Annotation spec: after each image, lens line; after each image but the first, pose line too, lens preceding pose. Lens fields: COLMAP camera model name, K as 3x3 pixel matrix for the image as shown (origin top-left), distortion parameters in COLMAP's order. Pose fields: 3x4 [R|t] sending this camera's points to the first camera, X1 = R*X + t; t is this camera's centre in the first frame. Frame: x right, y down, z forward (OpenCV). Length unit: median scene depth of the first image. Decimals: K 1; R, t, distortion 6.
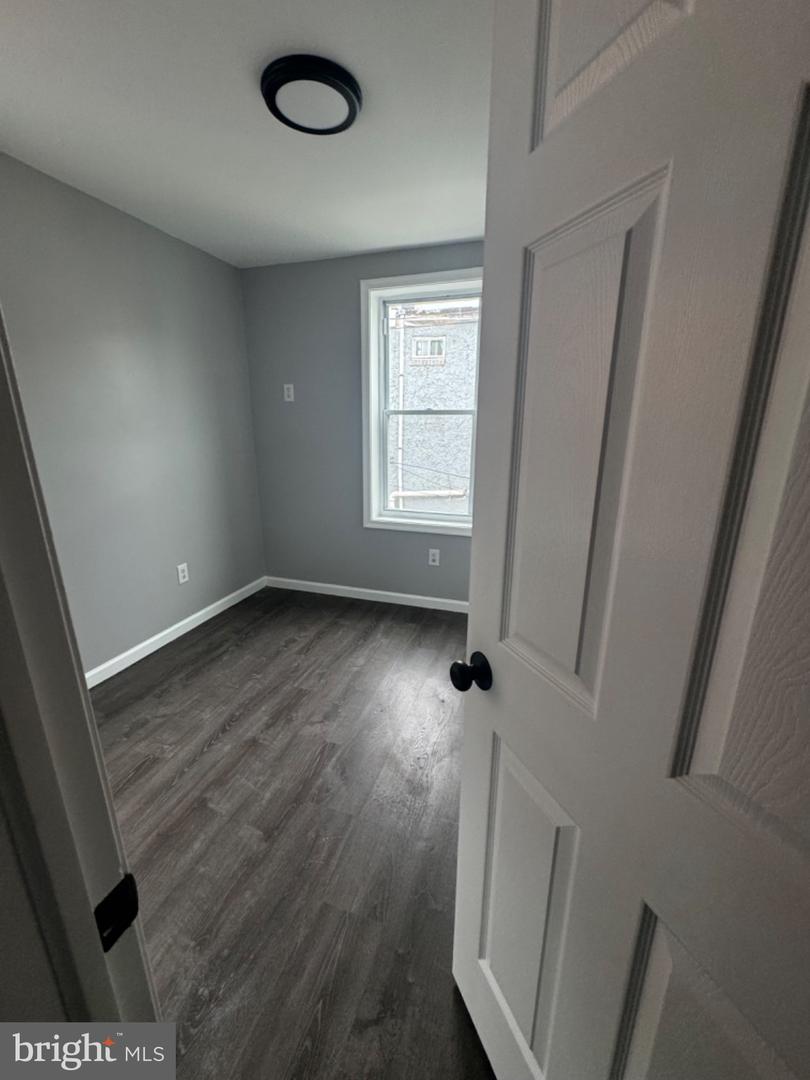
lens RADIAL K [[430.7, 0, 405.4], [0, 430.7, 534.3], [0, 0, 1]] dist [-0.004939, 0.000818]
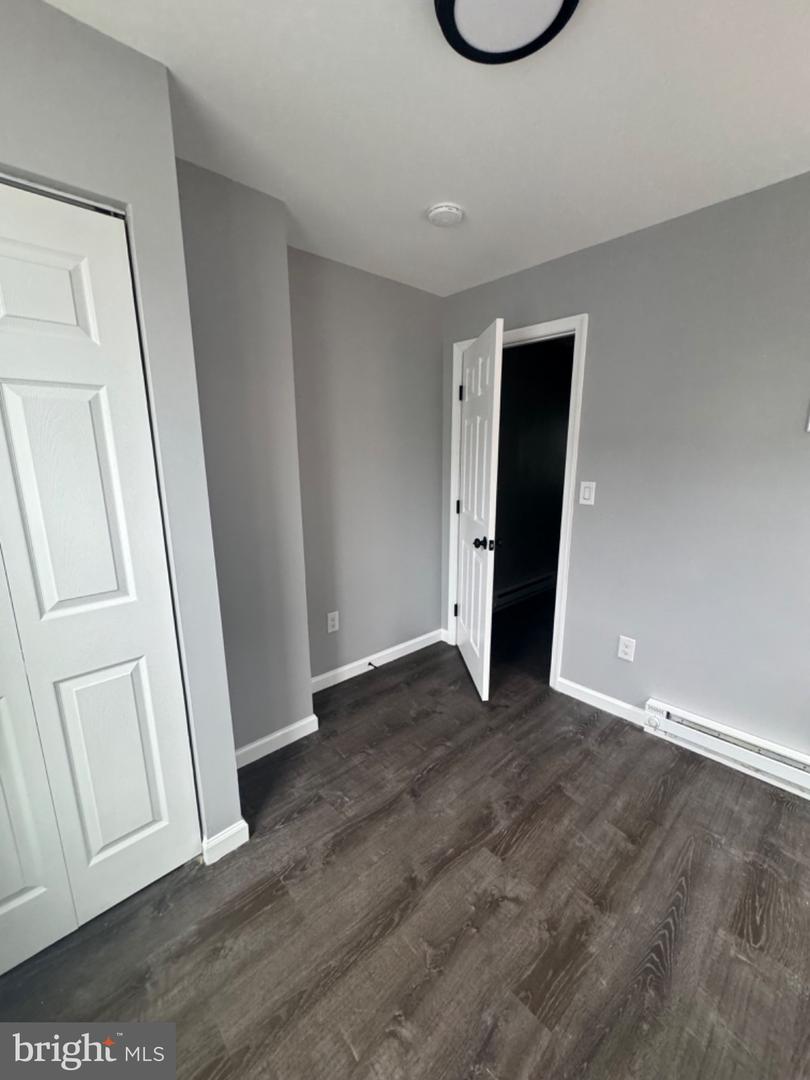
lens RADIAL K [[430.7, 0, 406.0], [0, 430.7, 540.8], [0, 0, 1]] dist [-0.004939, 0.000818]
pose [[-0.877144, -0.101054, 0.469475, -0.375702], [0.122261, 0.898405, 0.421807, -0.444258], [-0.464404, 0.427383, -0.775675, 1.584325]]
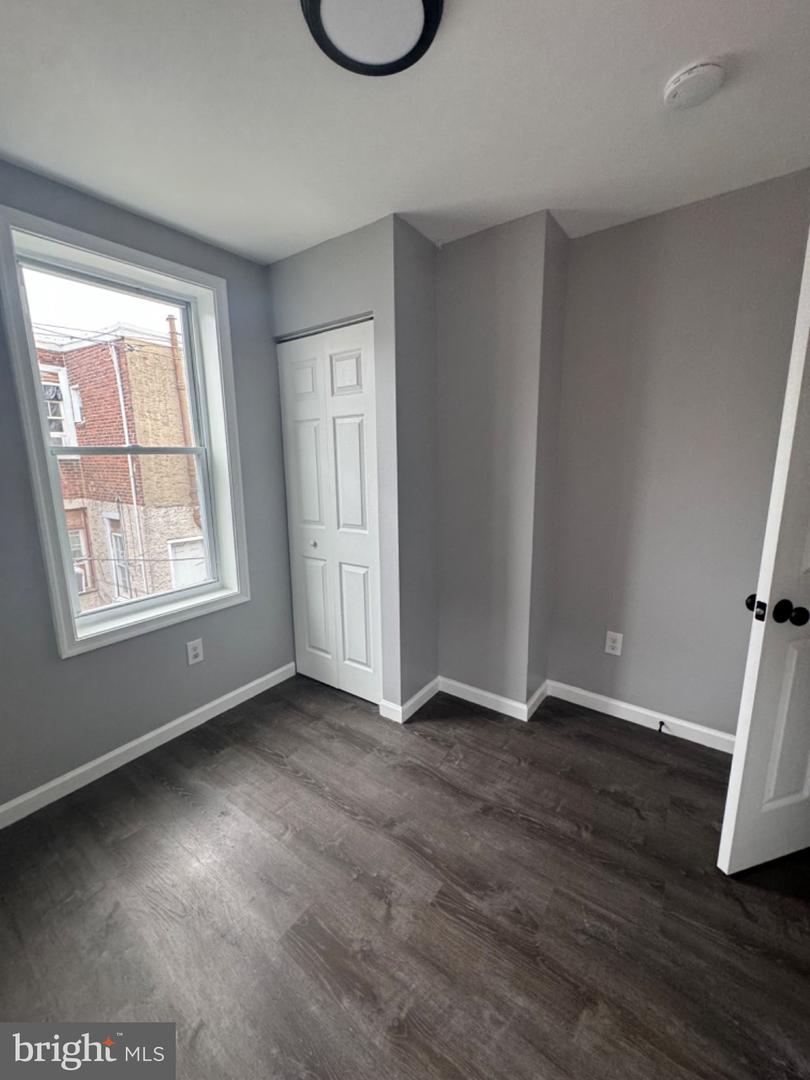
lens RADIAL K [[430.7, 0, 404.4], [0, 430.7, 541.1], [0, 0, 1]] dist [-0.004939, 0.000818]
pose [[0.304288, -0.194786, 0.932452, -0.814193], [0.261563, 0.958331, 0.114835, -0.200991], [-0.915966, 0.208952, 0.342557, 0.738582]]
